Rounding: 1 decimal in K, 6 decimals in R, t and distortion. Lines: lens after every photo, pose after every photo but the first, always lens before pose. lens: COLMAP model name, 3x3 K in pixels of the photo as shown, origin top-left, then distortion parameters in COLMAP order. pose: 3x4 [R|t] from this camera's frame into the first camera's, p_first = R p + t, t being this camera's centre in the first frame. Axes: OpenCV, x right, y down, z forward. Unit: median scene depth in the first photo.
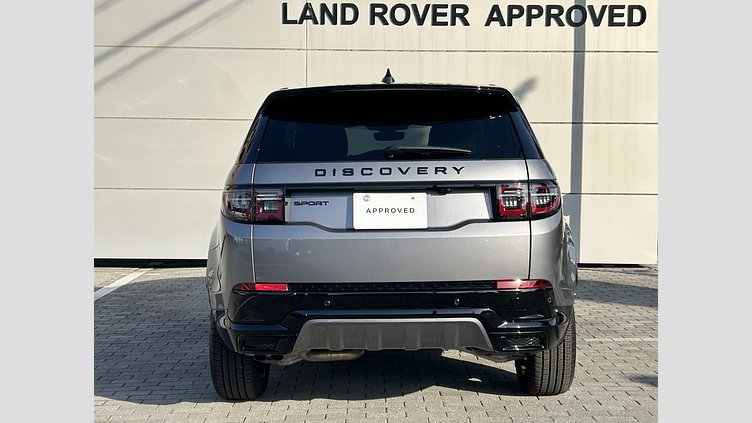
lens RADIAL K [[1253.1, 0, 374.7], [0, 1253.1, 215.0], [0, 0, 1]] dist [0.139432, 0.000000]
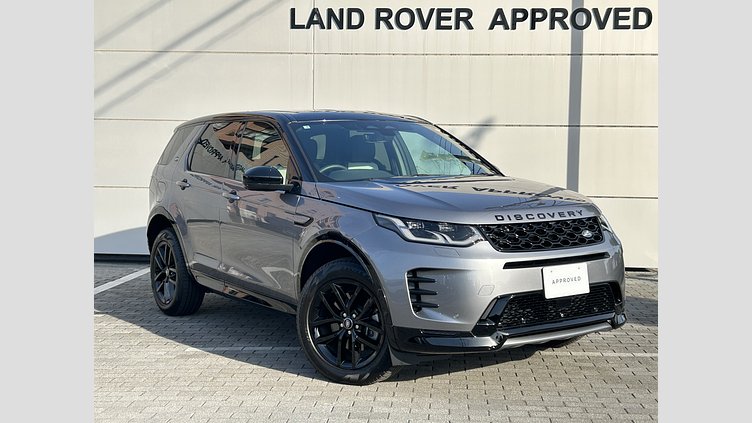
lens RADIAL K [[1227.6, 0, 381.9], [0, 1227.6, 212.0], [0, 0, 1]] dist [0.148048, 0.000000]
pose [[0.993066, 0.011695, -0.116975, 0.120012], [-0.012097, 0.999923, -0.002728, -0.000154], [0.116934, 0.004124, 0.993131, 0.008516]]
